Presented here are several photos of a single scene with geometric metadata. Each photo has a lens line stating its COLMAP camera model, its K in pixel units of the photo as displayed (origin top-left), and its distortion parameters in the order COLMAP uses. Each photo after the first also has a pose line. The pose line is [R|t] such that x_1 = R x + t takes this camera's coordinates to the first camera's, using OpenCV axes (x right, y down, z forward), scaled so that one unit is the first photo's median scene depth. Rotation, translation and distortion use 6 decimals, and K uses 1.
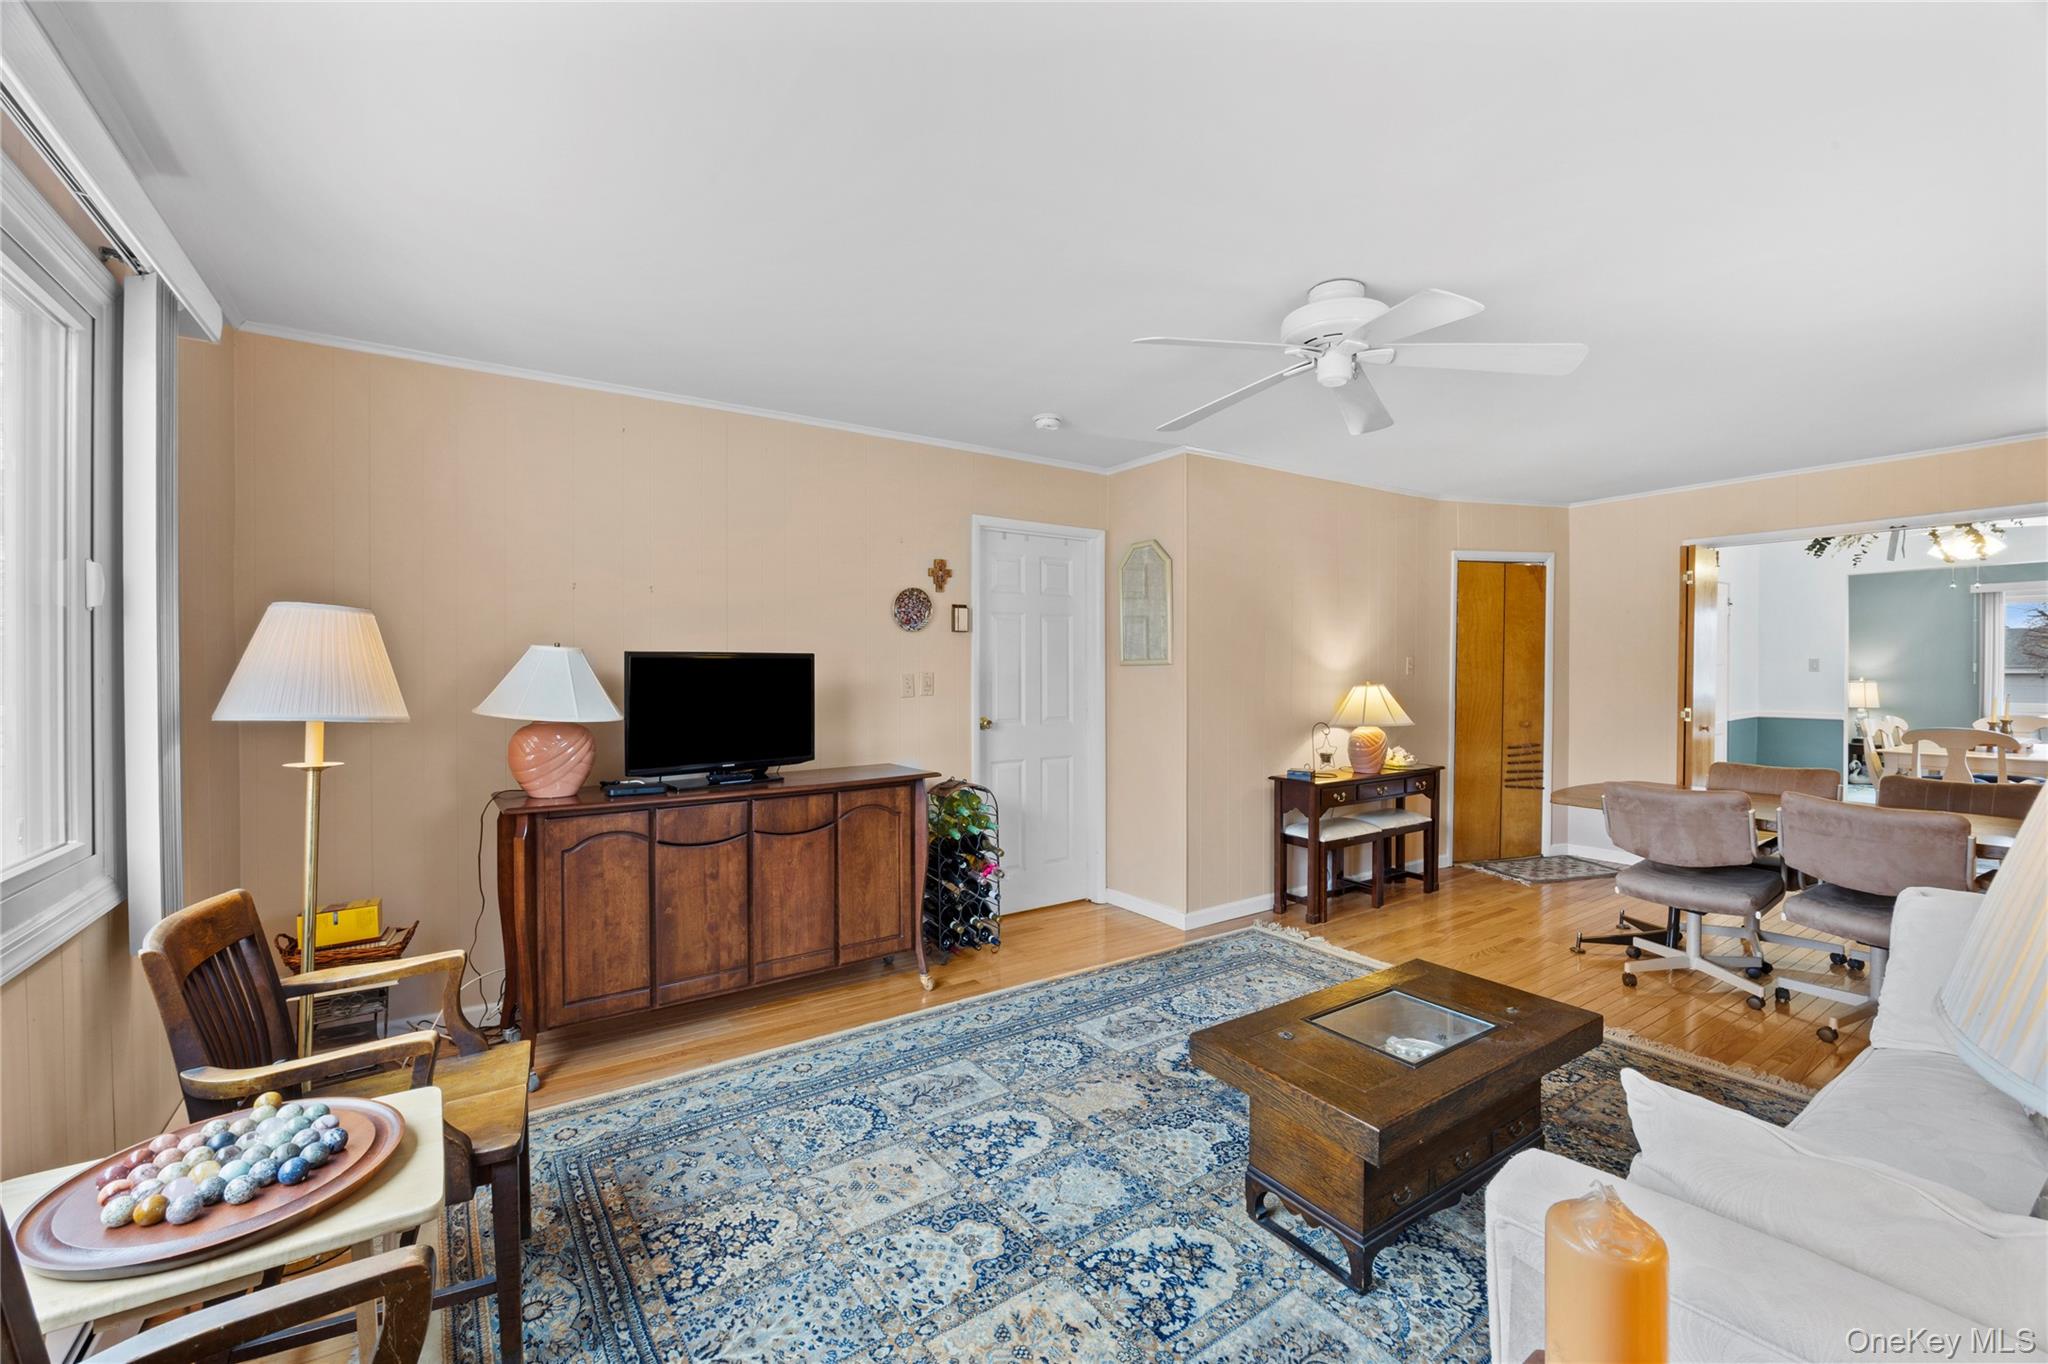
lens RADIAL K [[863.2, 0, 1018.3], [0, 863.2, 671.9], [0, 0, 1]] dist [-0.003967, -0.000859]
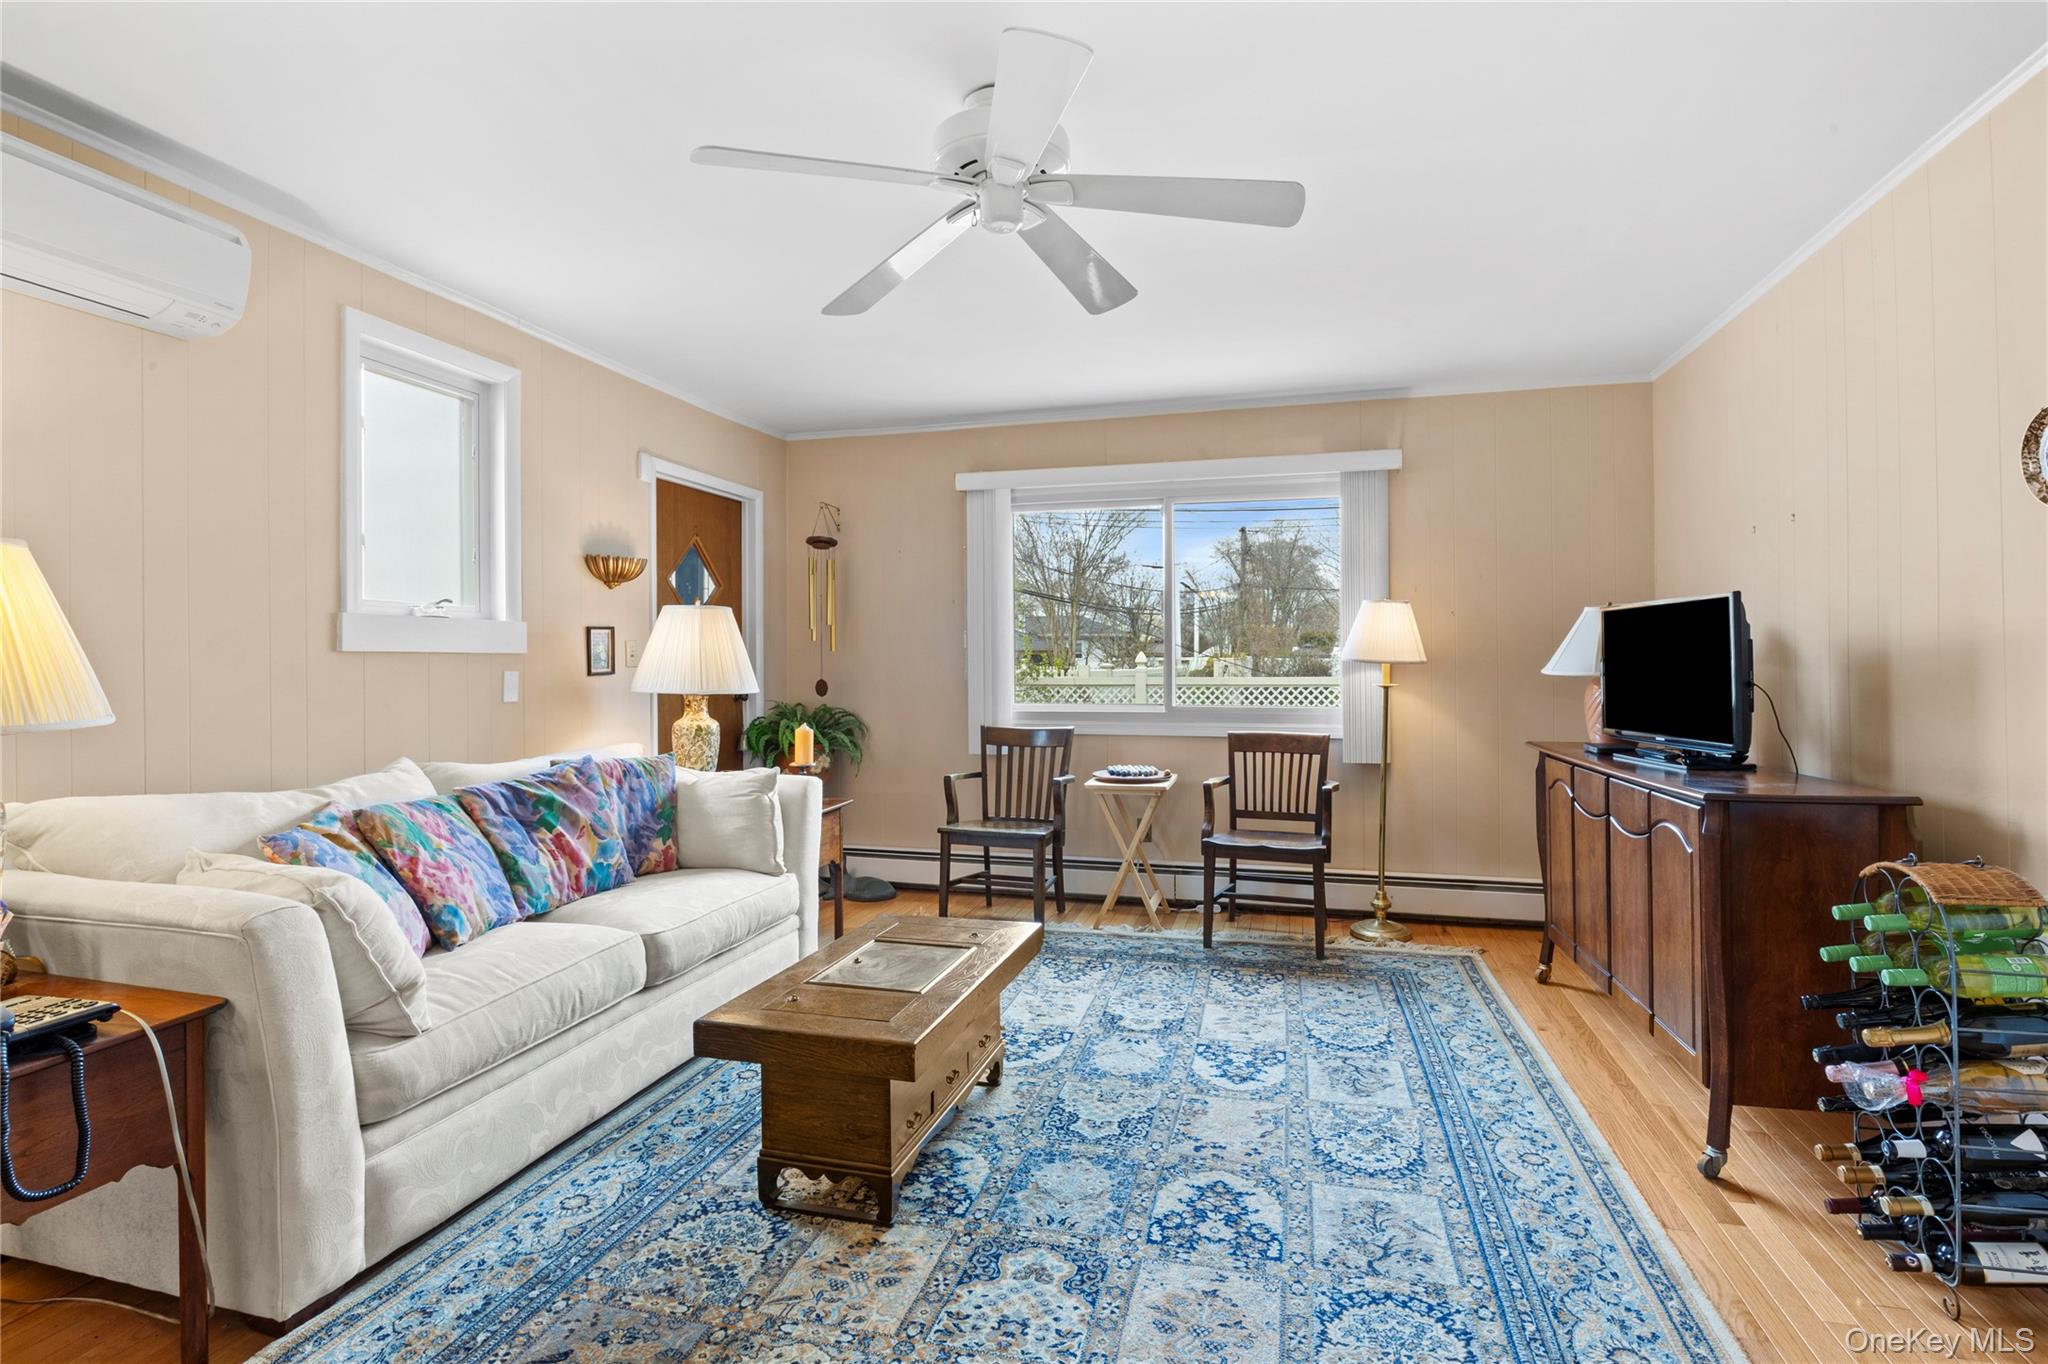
lens RADIAL K [[998.3, 0, 1031.9], [0, 998.3, 662.3], [0, 0, 1]] dist [-0.001405, -0.000445]
pose [[-0.760839, 0.004789, -0.648923, 0.845490], [0.002246, 0.999986, 0.004746, 0.036333], [0.648937, 0.002153, -0.760839, 1.558680]]
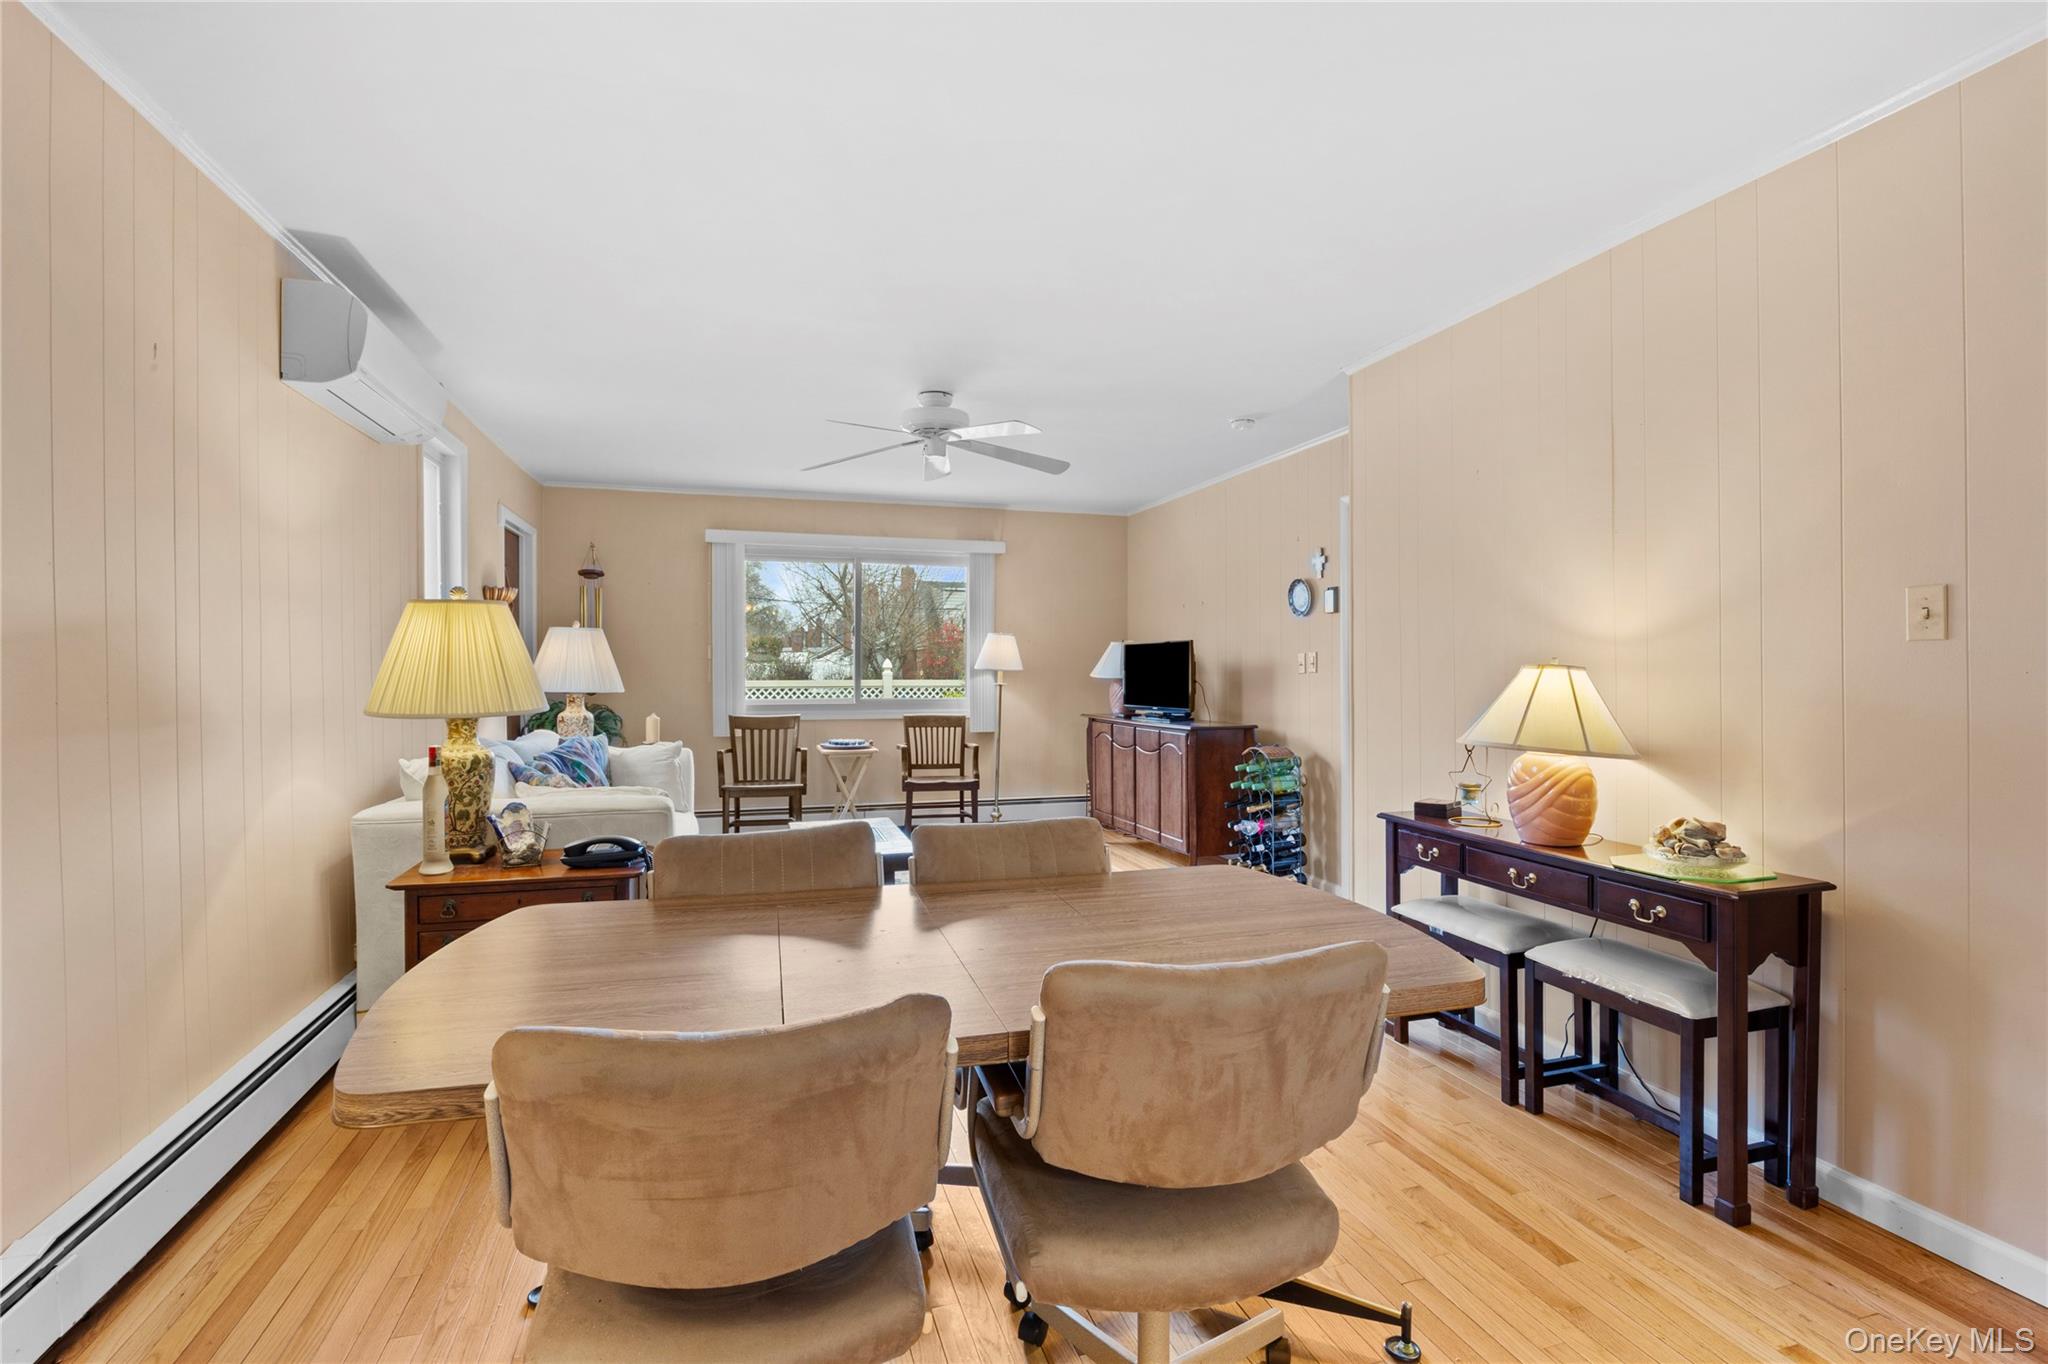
lens RADIAL K [[956.9, 0, 1024.0], [0, 956.9, 682.0], [0, 0, 1]] dist [0.001548, -0.000052]
pose [[-0.303967, 0.017377, -0.952524, 1.788692], [-0.003928, 0.999802, 0.019493, 0.025921], [0.952675, 0.009667, -0.303838, 1.552388]]
